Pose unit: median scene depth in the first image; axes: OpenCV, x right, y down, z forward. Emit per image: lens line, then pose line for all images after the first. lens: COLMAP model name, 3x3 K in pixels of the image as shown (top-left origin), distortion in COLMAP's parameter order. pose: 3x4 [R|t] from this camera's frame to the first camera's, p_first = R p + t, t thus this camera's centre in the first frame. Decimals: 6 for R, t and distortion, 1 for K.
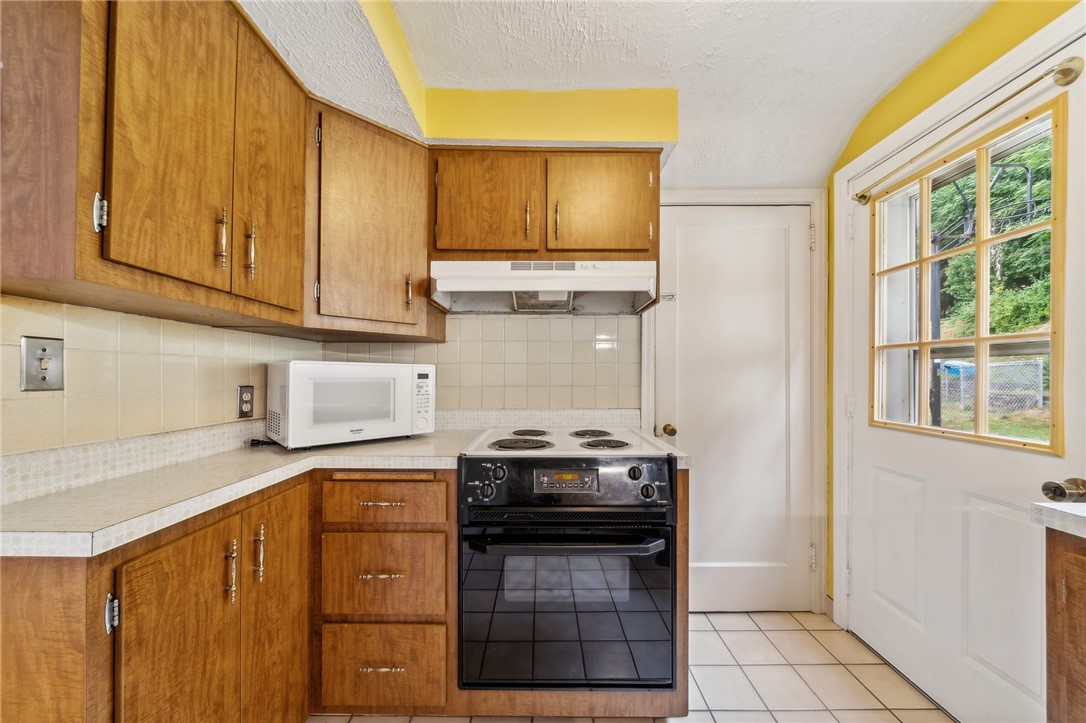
lens RADIAL K [[379.0, 0, 540.4], [0, 379.0, 372.1], [0, 0, 1]] dist [-0.002087, -0.000312]
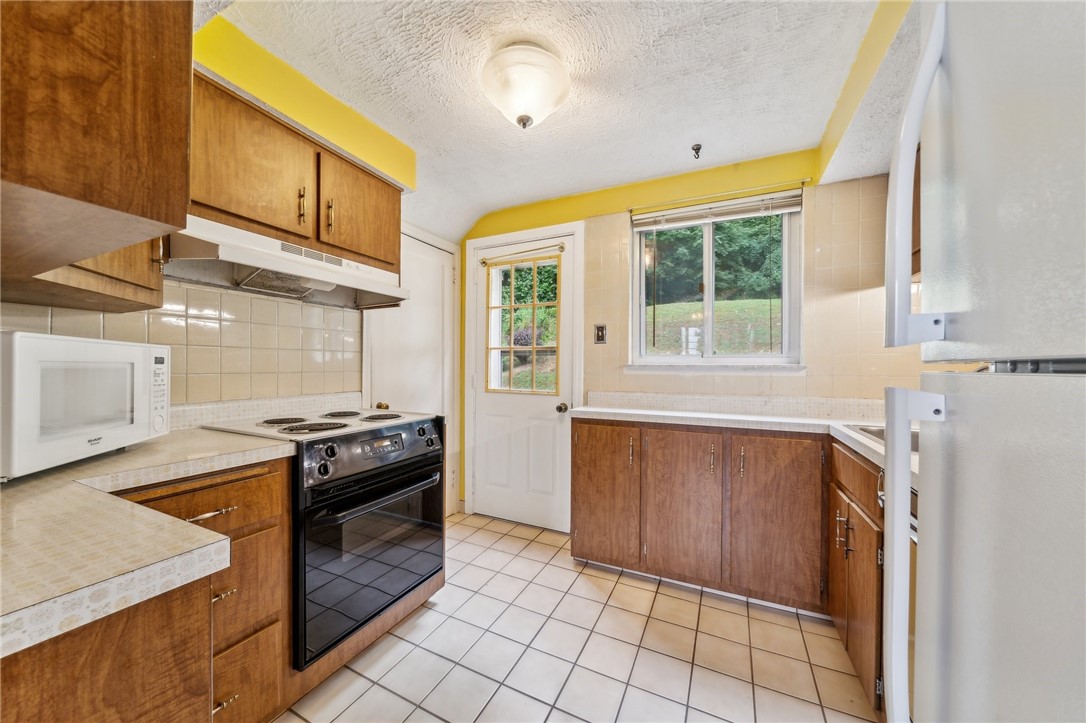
lens RADIAL K [[379.3, 0, 540.3], [0, 379.3, 365.7], [0, 0, 1]] dist [-0.002062, -0.000131]
pose [[0.430377, 0.003069, 0.902644, -0.661242], [-0.012913, 0.999913, 0.002757, 0.009362], [-0.902557, -0.012843, 0.430379, 0.000578]]
